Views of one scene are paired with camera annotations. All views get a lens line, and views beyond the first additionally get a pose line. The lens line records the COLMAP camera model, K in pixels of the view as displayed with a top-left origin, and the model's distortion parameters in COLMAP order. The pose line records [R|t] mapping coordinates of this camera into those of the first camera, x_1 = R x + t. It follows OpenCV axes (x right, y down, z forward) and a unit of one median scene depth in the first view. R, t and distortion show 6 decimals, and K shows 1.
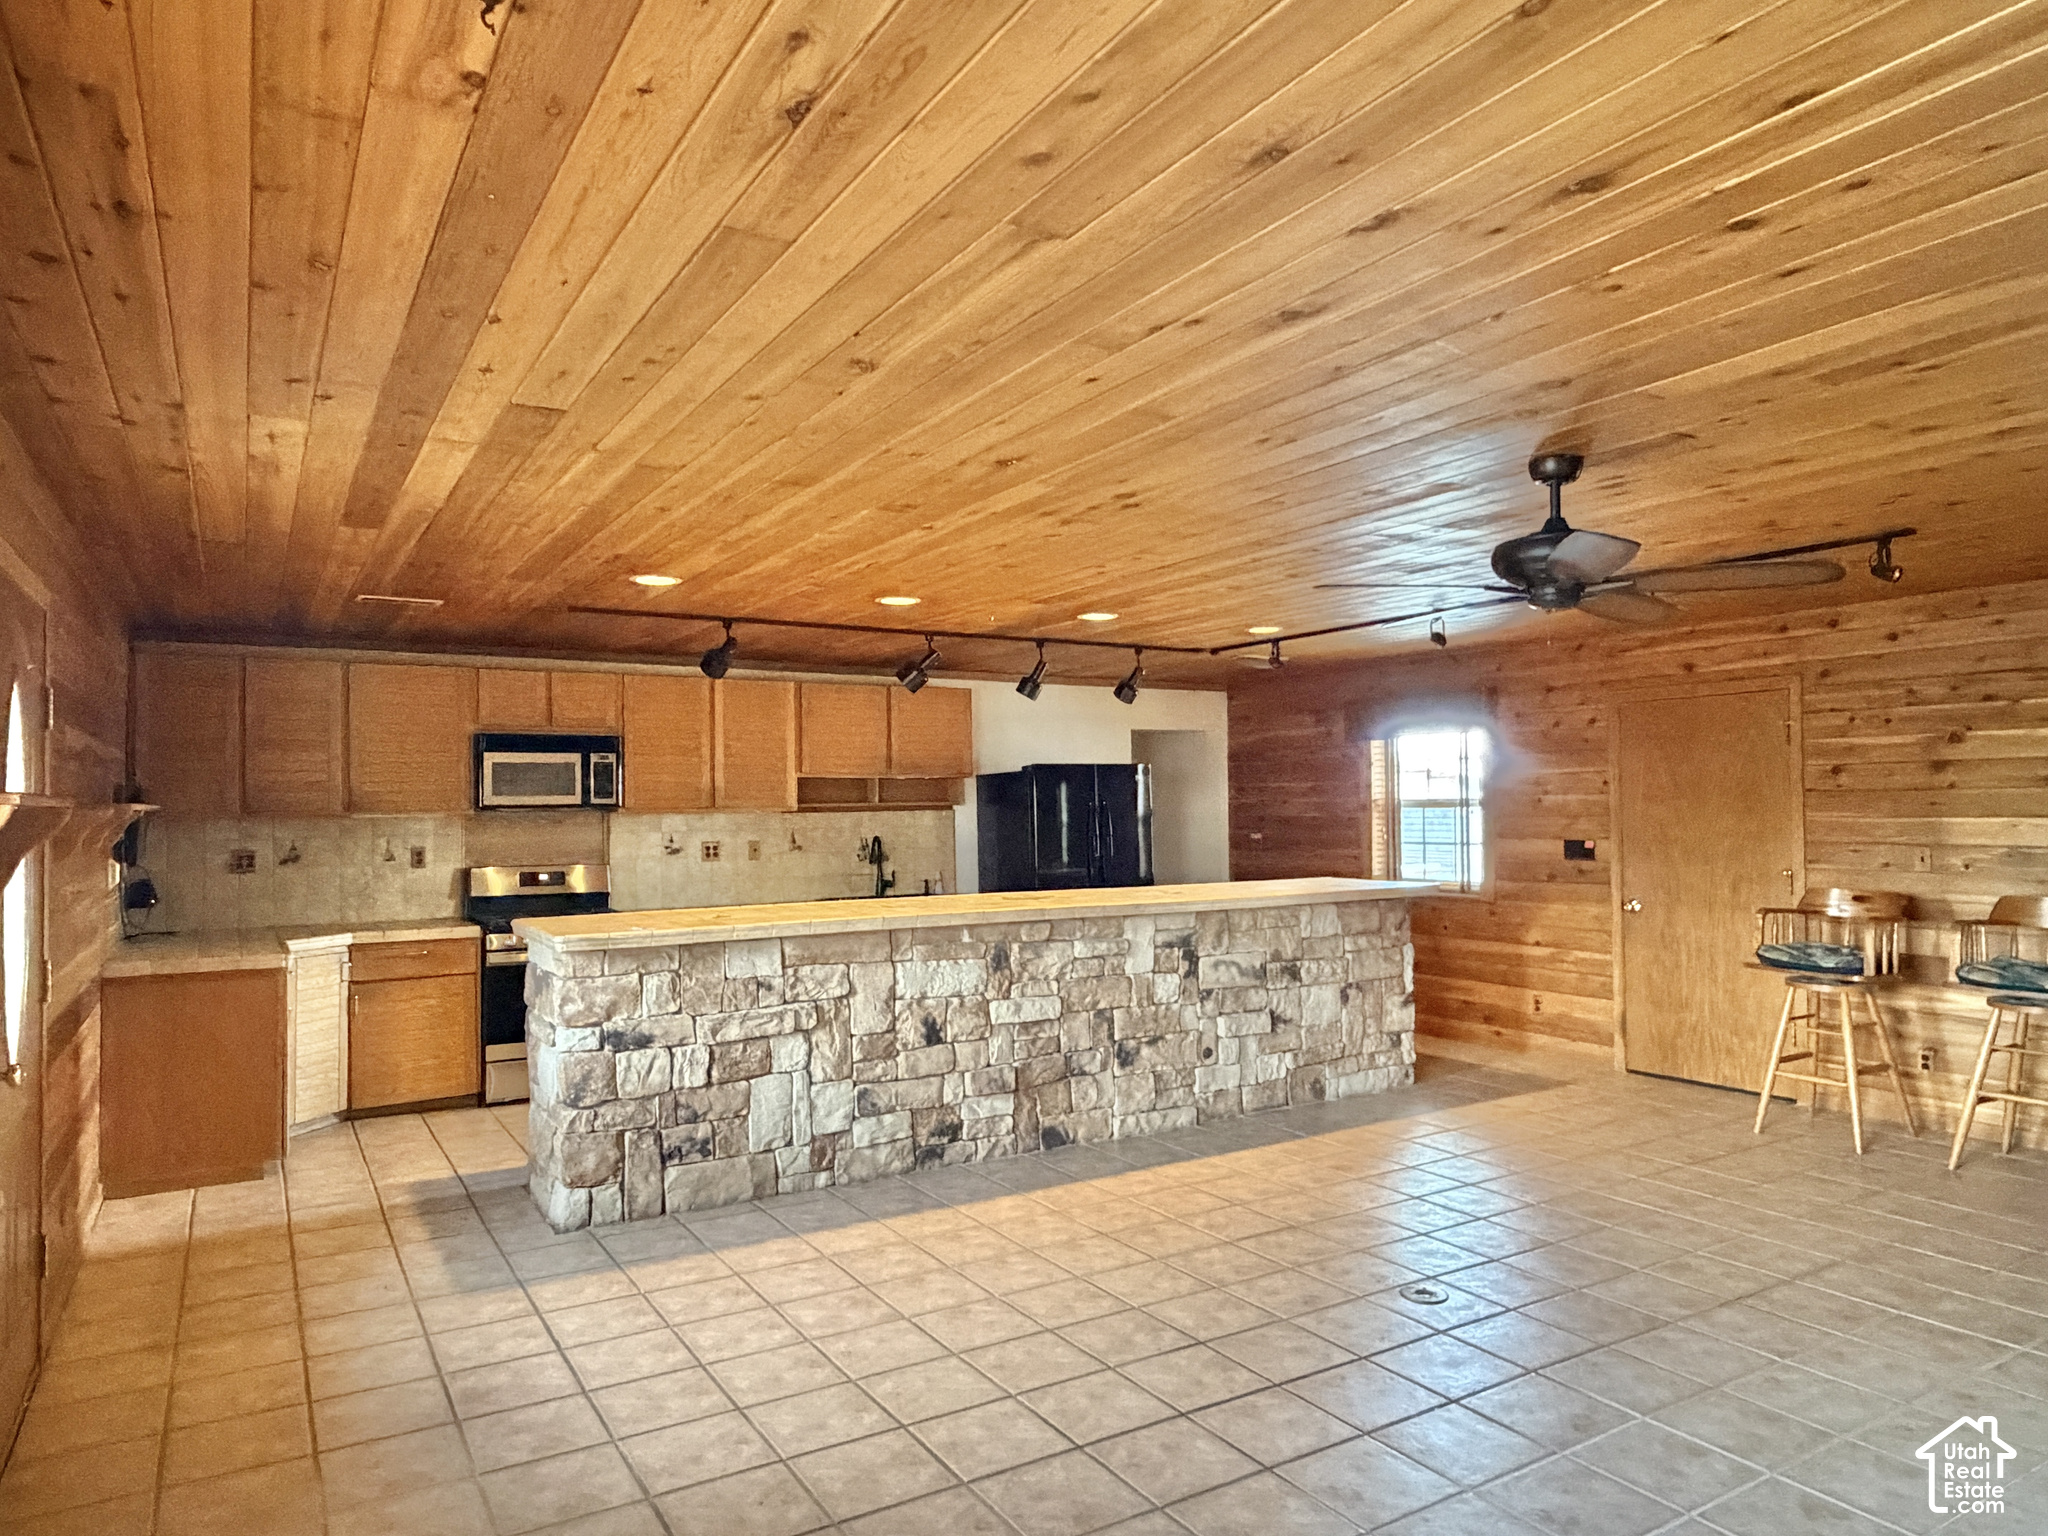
lens RADIAL K [[1291.4, 0, 1024.5], [0, 1291.4, 776.4], [0, 0, 1]] dist [0.003301, -0.001028]
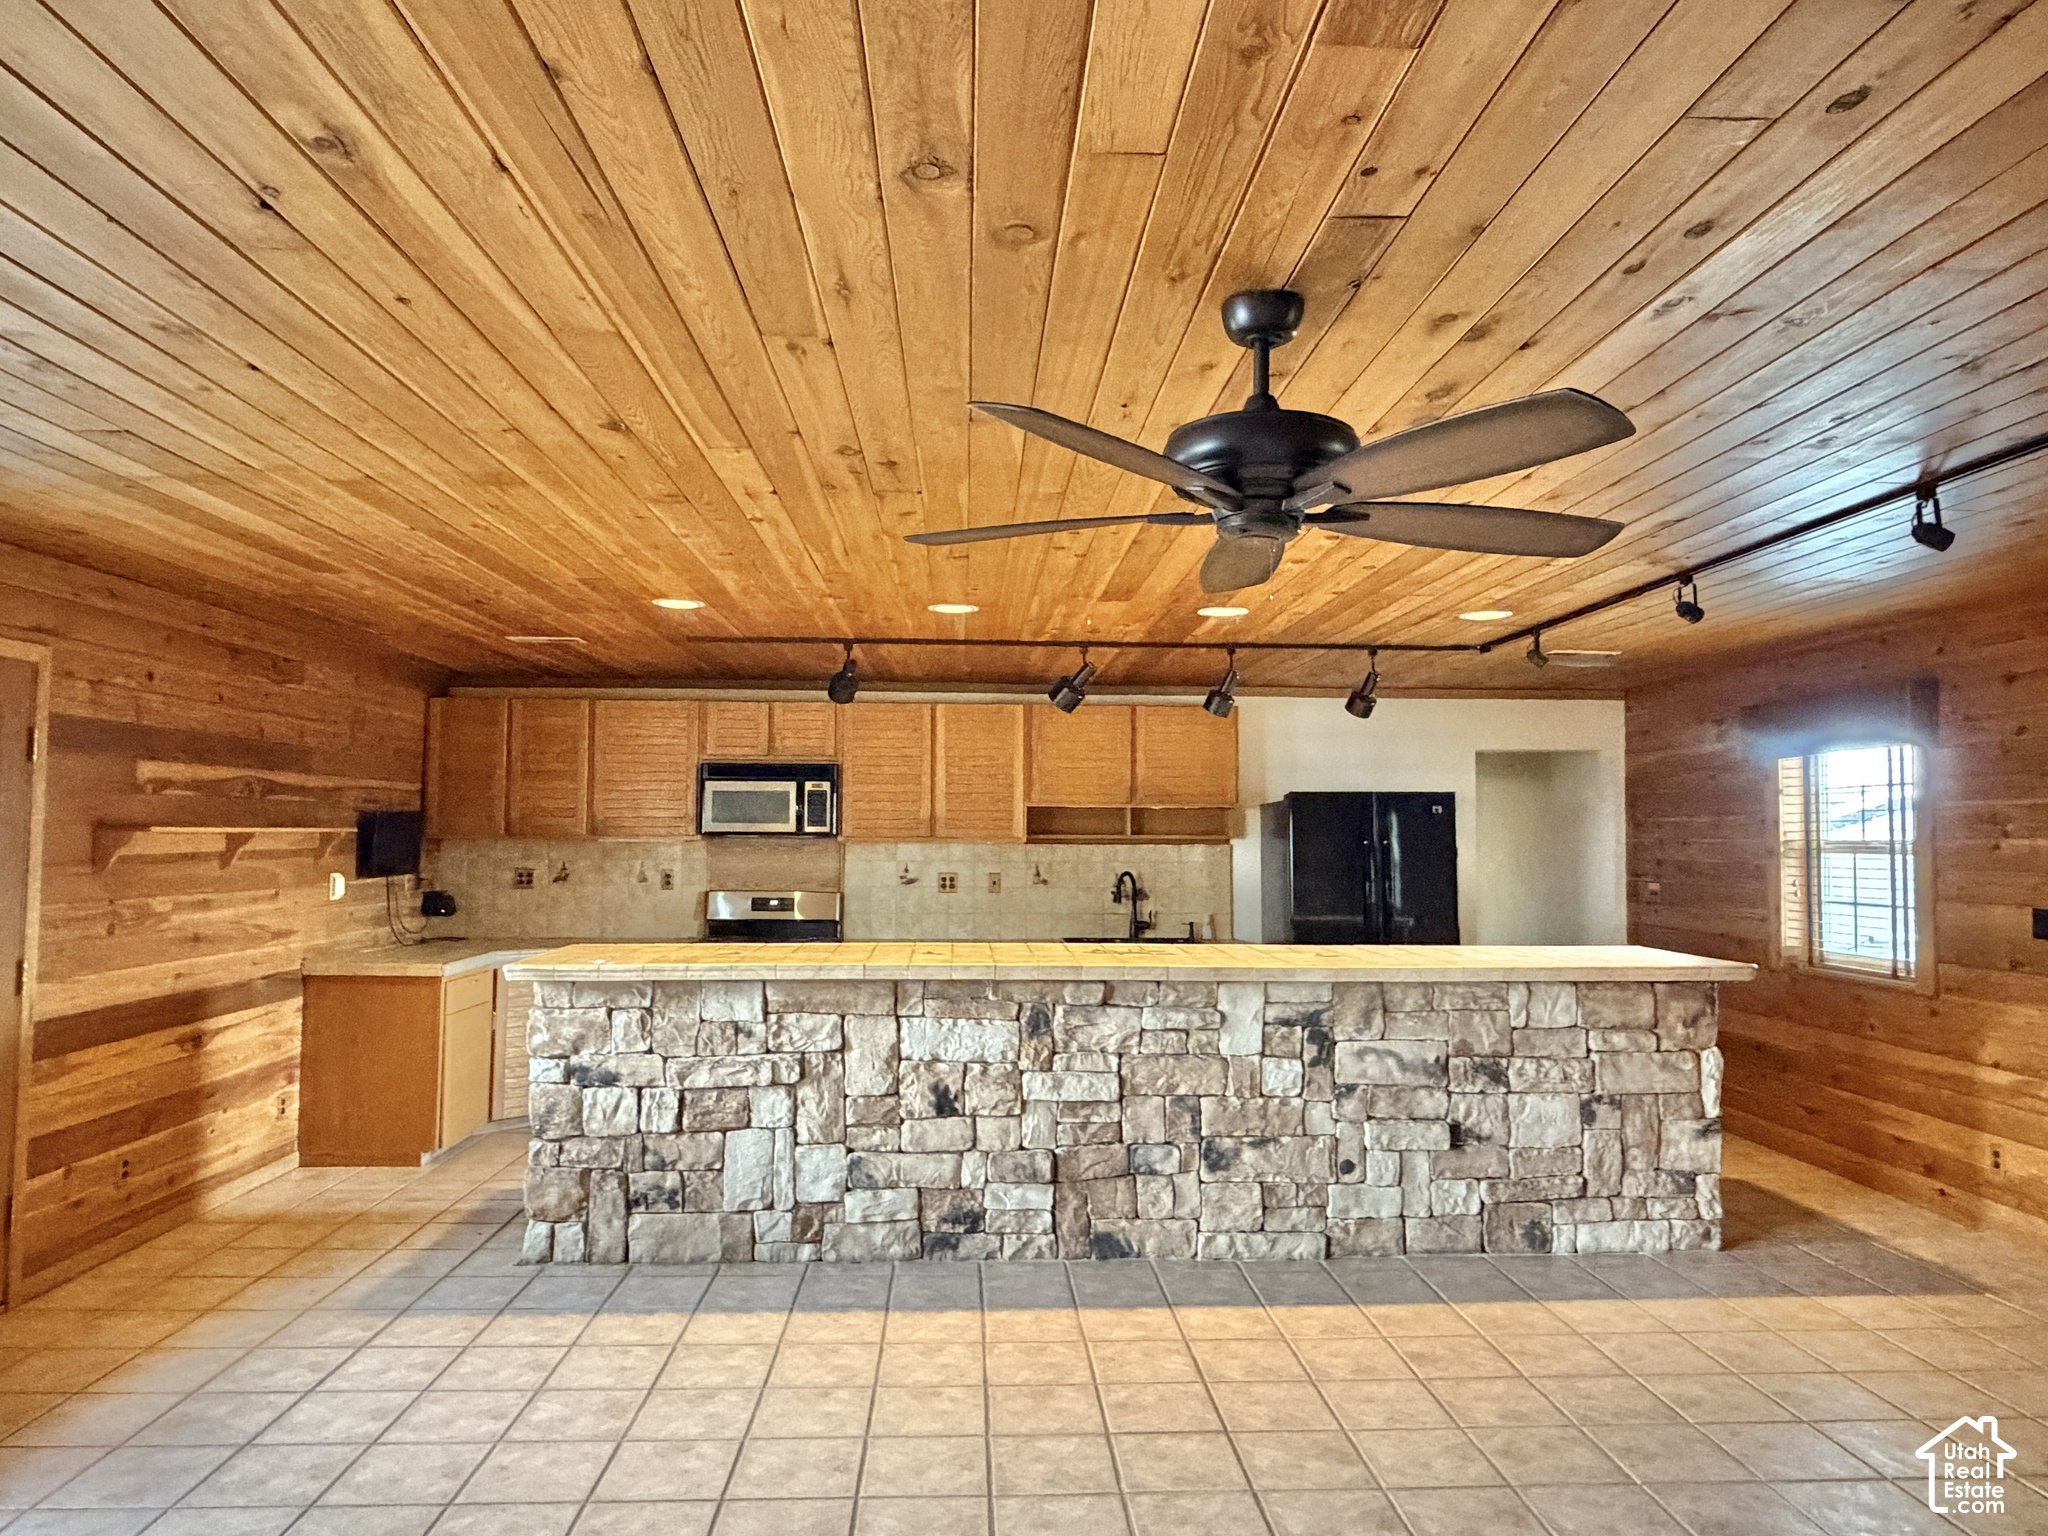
lens RADIAL K [[1291.4, 0, 1024.5], [0, 1291.4, 776.4], [0, 0, 1]] dist [0.003301, -0.001028]
pose [[0.879208, -0.006471, -0.476395, 0.317673], [-0.003869, 0.999778, -0.020720, -0.001922], [0.476423, 0.020060, 0.878987, 0.210983]]
